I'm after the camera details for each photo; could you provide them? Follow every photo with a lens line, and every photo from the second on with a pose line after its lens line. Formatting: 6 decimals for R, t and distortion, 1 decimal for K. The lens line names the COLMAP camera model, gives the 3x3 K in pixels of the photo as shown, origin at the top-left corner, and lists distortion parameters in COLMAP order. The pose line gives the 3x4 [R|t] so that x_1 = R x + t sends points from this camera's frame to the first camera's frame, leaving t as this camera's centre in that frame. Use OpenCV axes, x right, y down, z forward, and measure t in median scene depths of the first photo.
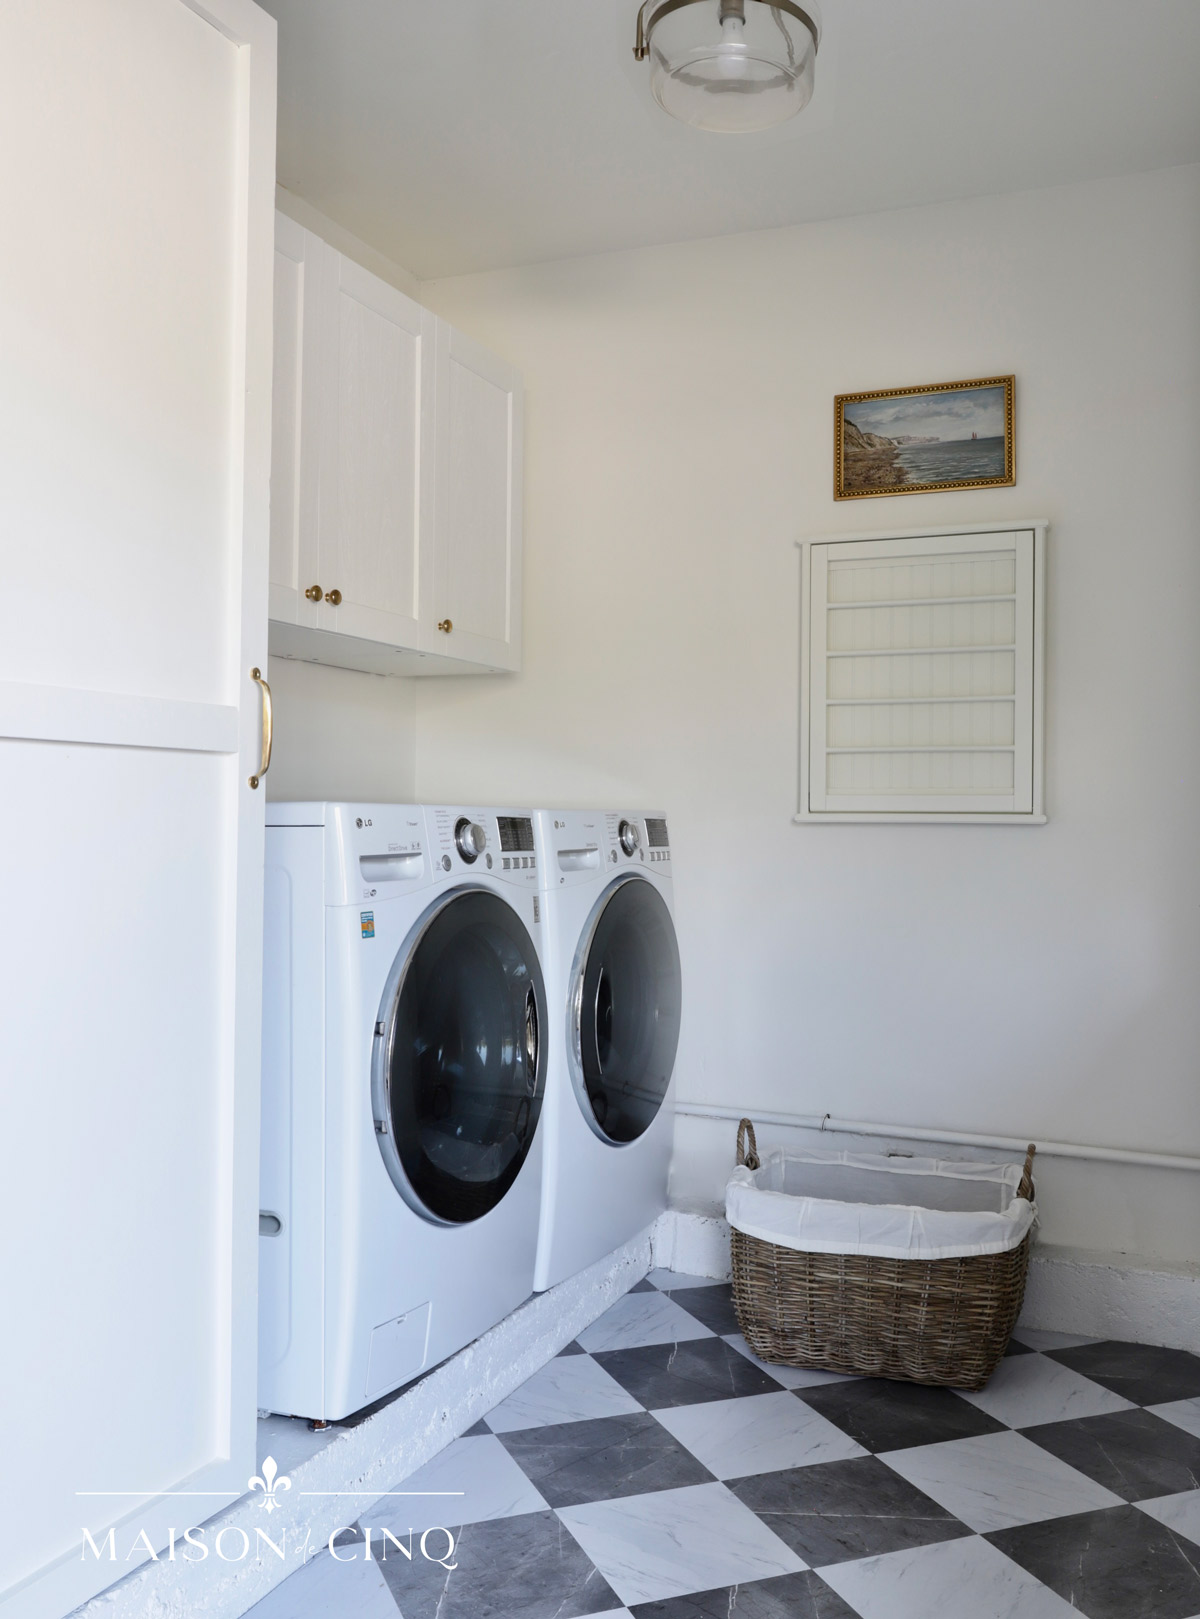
lens RADIAL K [[1456.6, 0, 599.6], [0, 1456.6, 809.3], [0, 0, 1]] dist [0.005296, -0.011623]
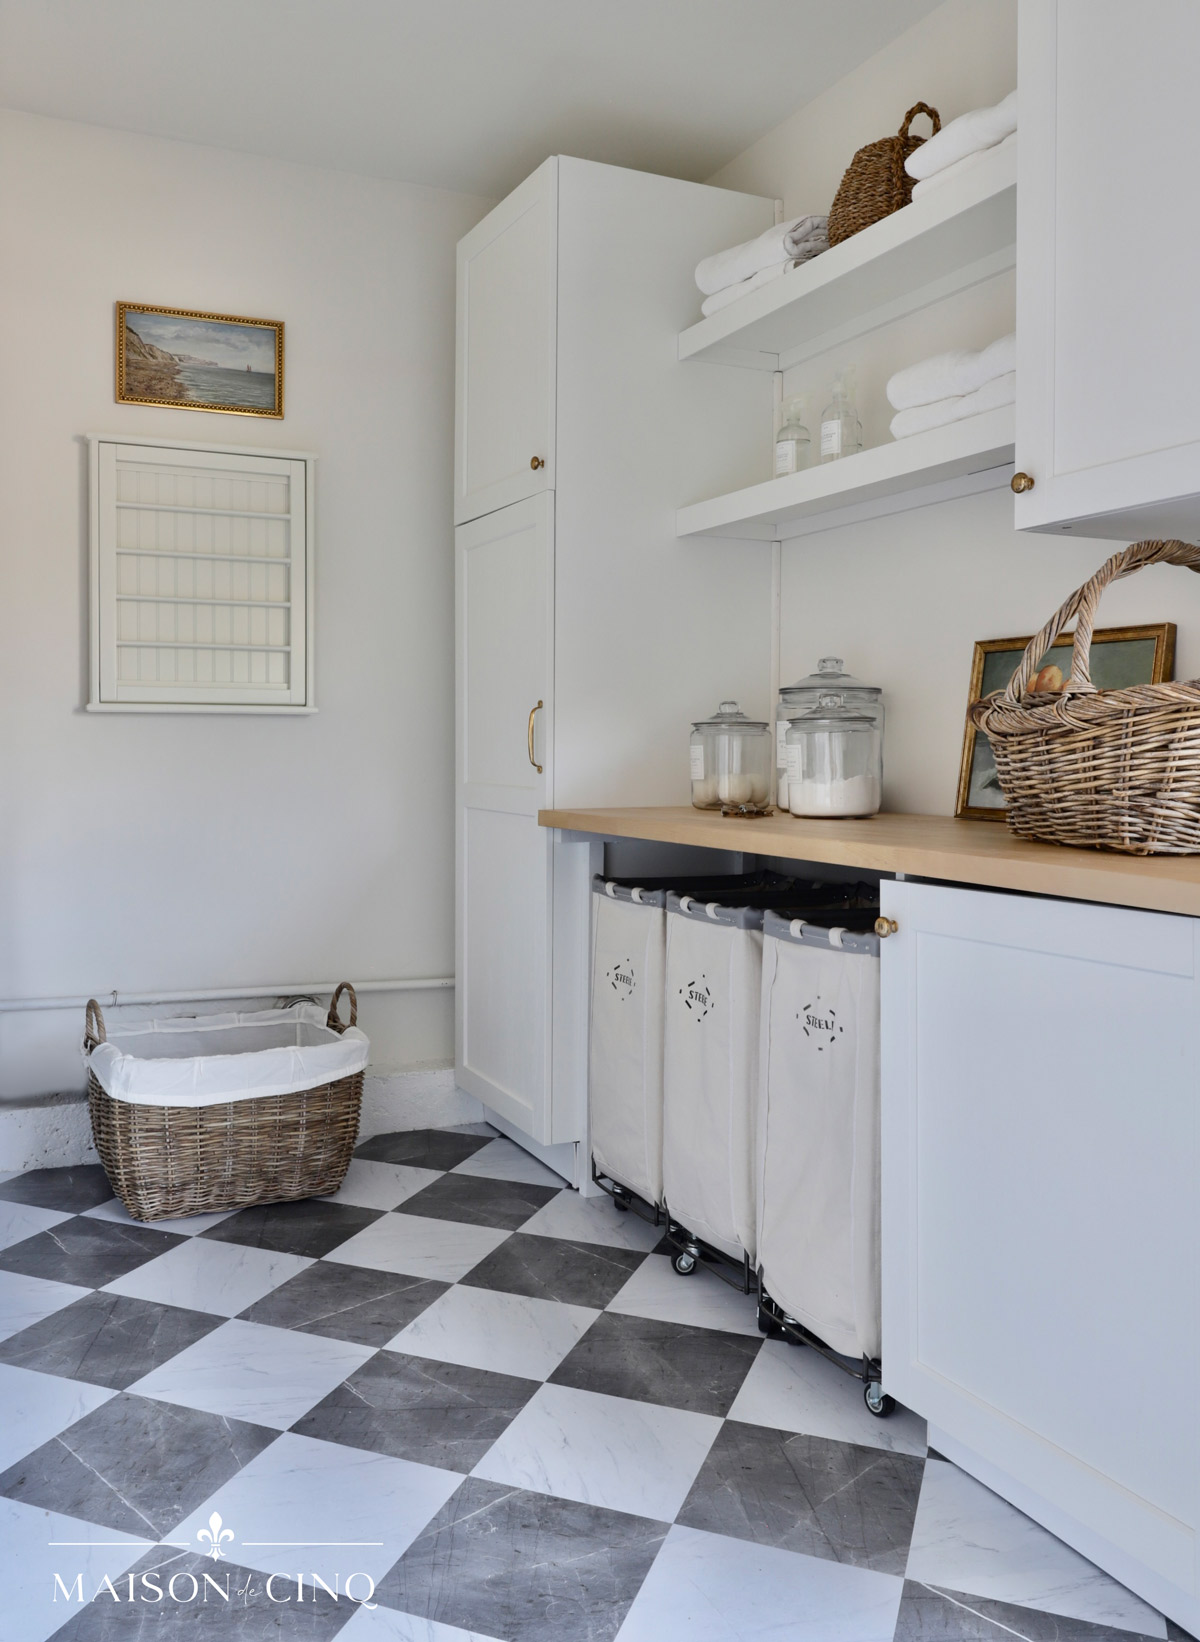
lens RADIAL K [[1324.6, 0, 545.0], [0, 1324.6, 768.5], [0, 0, 1]] dist [-0.002581, 0.000565]
pose [[0.689359, -0.018094, 0.724194, -0.385773], [-0.004374, 0.999566, 0.029137, 0.024444], [-0.724406, -0.023253, 0.688981, 0.148042]]
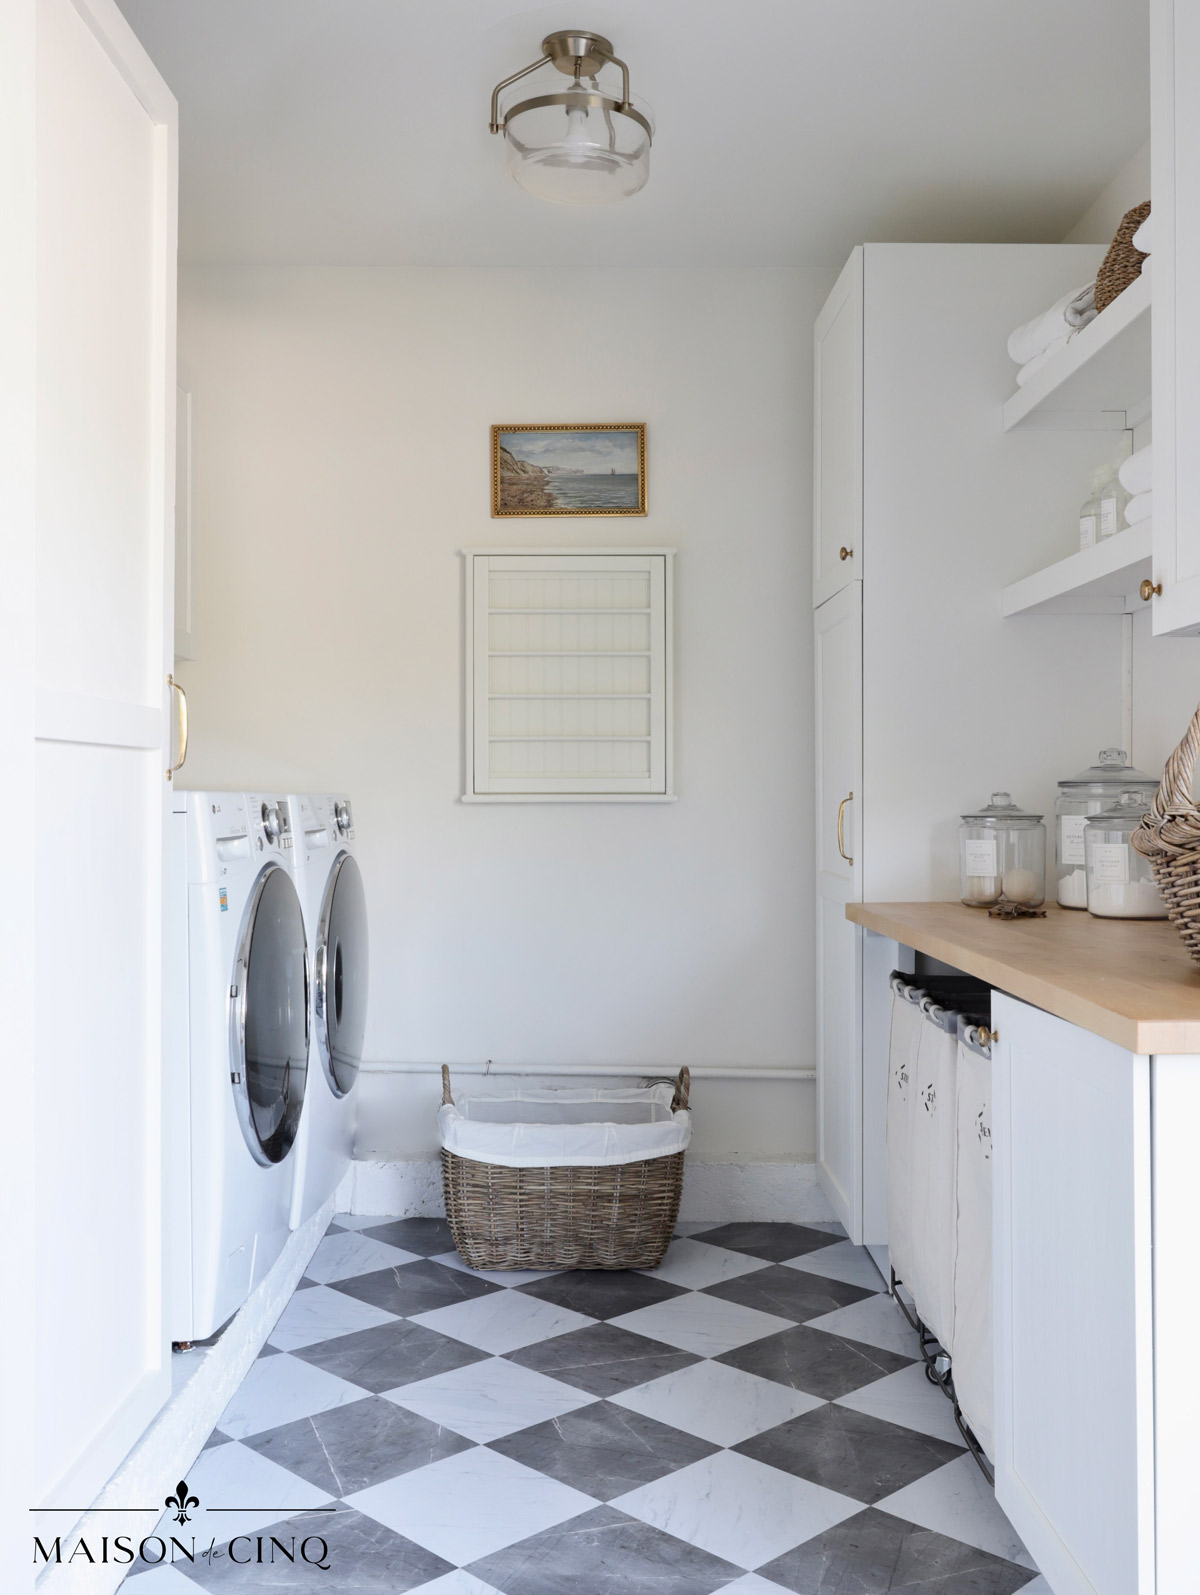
lens RADIAL K [[1548.6, 0, 595.6], [0, 1548.6, 793.4], [0, 0, 1]] dist [0.002818, 0.000000]
pose [[0.922690, -0.007585, 0.385468, -0.279099], [0.004994, 0.999958, 0.007721, -0.008336], [-0.385511, -0.005199, 0.922689, -0.170923]]
